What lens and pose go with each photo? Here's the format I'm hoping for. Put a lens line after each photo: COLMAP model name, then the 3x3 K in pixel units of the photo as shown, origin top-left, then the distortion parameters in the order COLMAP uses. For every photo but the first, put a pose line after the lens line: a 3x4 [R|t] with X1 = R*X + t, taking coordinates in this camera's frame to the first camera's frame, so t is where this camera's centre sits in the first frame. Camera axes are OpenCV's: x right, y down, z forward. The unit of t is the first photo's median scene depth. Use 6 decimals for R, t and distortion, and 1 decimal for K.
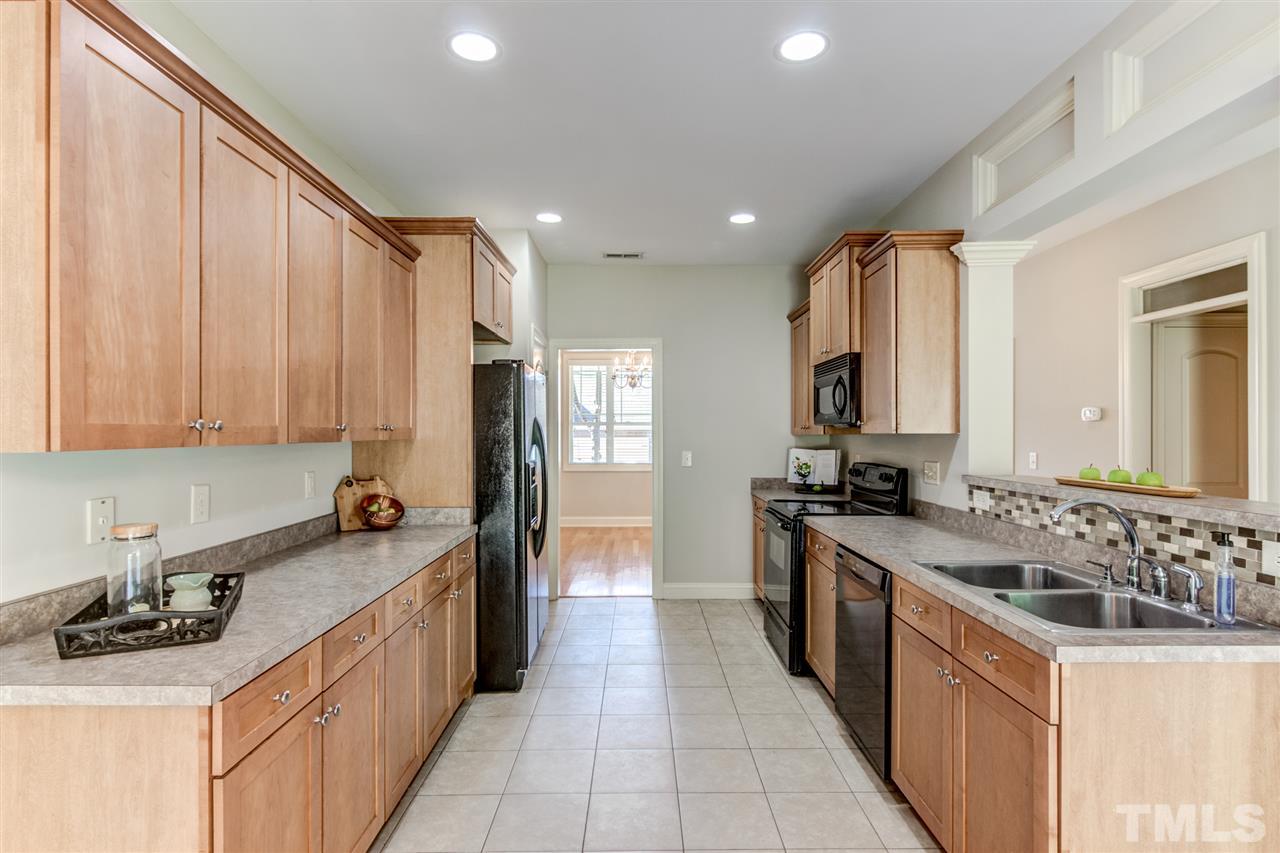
lens RADIAL K [[641.5, 0, 641.3], [0, 641.5, 429.3], [0, 0, 1]] dist [-0.002307, -0.001089]
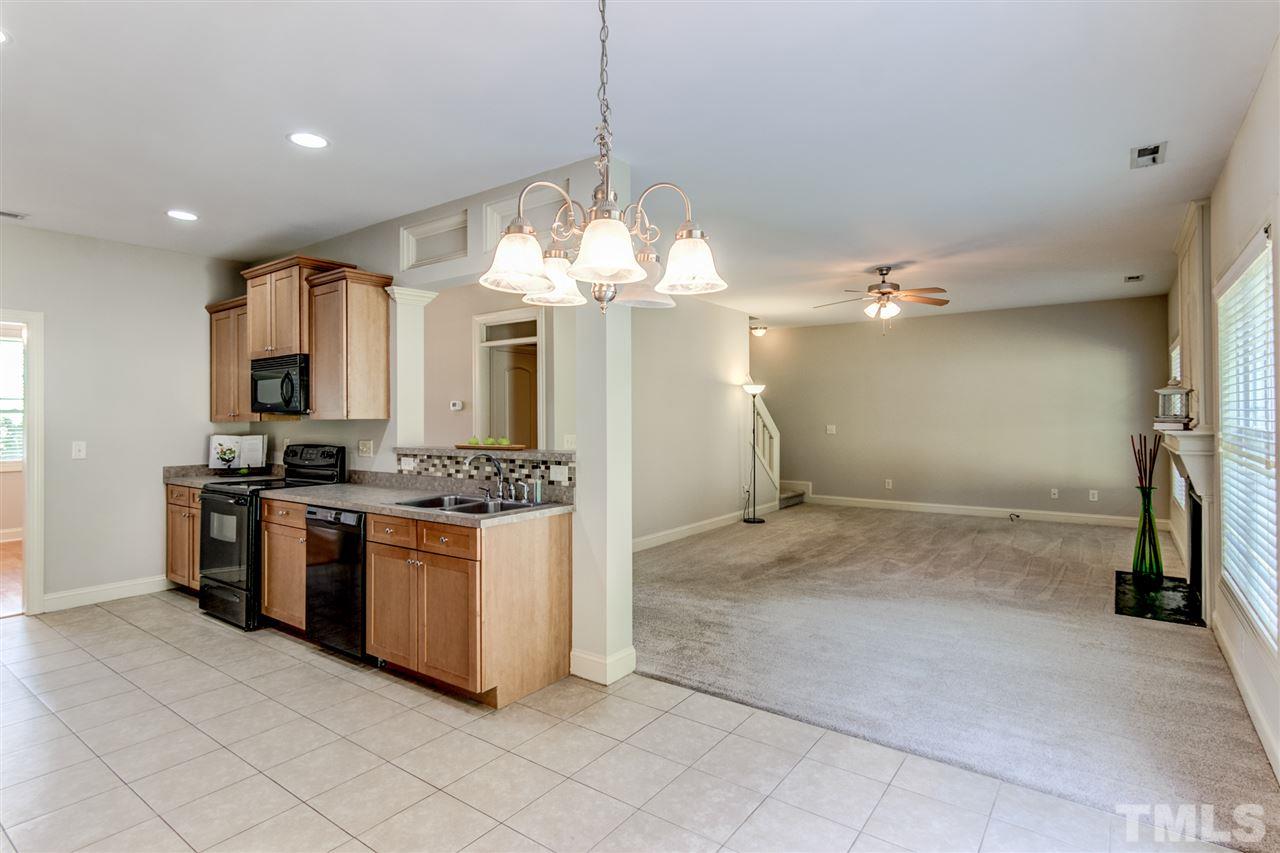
lens RADIAL K [[650.0, 0, 642.2], [0, 650.0, 409.3], [0, 0, 1]] dist [0.001327, -0.001159]
pose [[0.591988, 0.005233, 0.805930, -0.330692], [0.004842, 0.999938, -0.010049, 0.002933], [-0.805932, 0.009851, 0.591926, -0.298160]]
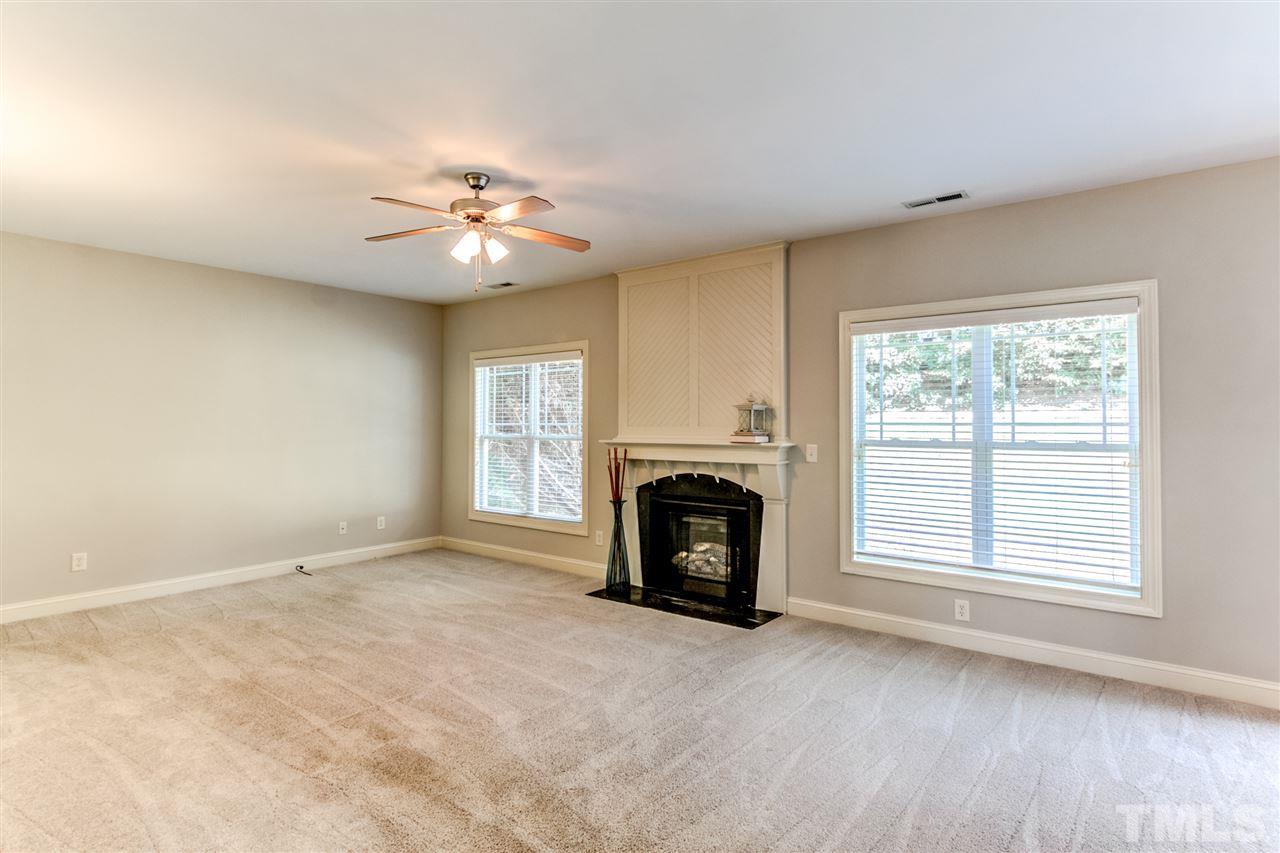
lens RADIAL K [[641.5, 0, 641.3], [0, 641.5, 429.3], [0, 0, 1]] dist [-0.002307, -0.001089]
pose [[-0.788372, -0.001247, 0.615198, 0.754861], [0.001433, 0.999992, 0.003864, -0.000876], [-0.615197, 0.003928, -0.788363, 0.970023]]
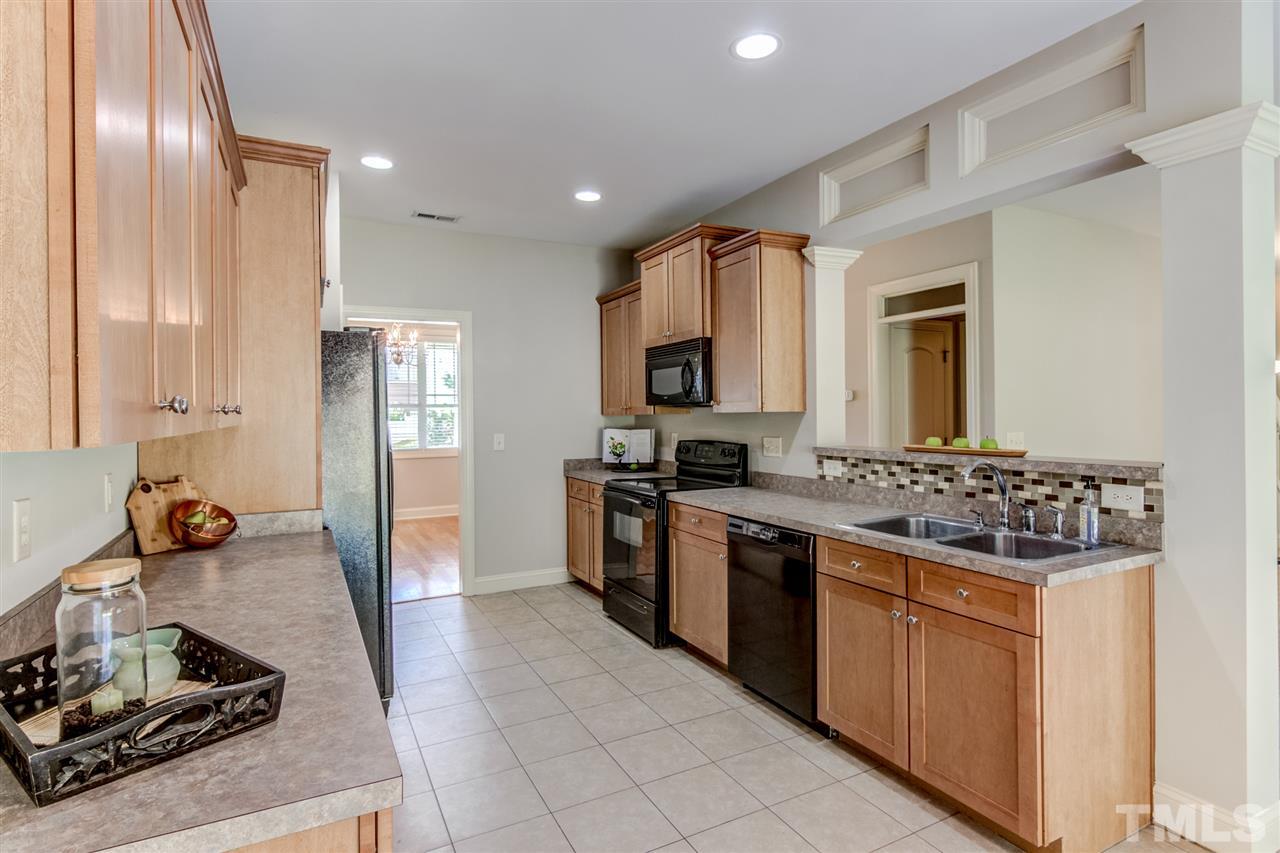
lens RADIAL K [[650.0, 0, 642.2], [0, 650.0, 409.3], [0, 0, 1]] dist [0.001327, -0.001159]
pose [[0.888704, -0.006768, 0.458431, -0.300822], [0.008283, 0.999965, -0.001295, 0.001802], [-0.458406, 0.004948, 0.888729, 0.097765]]
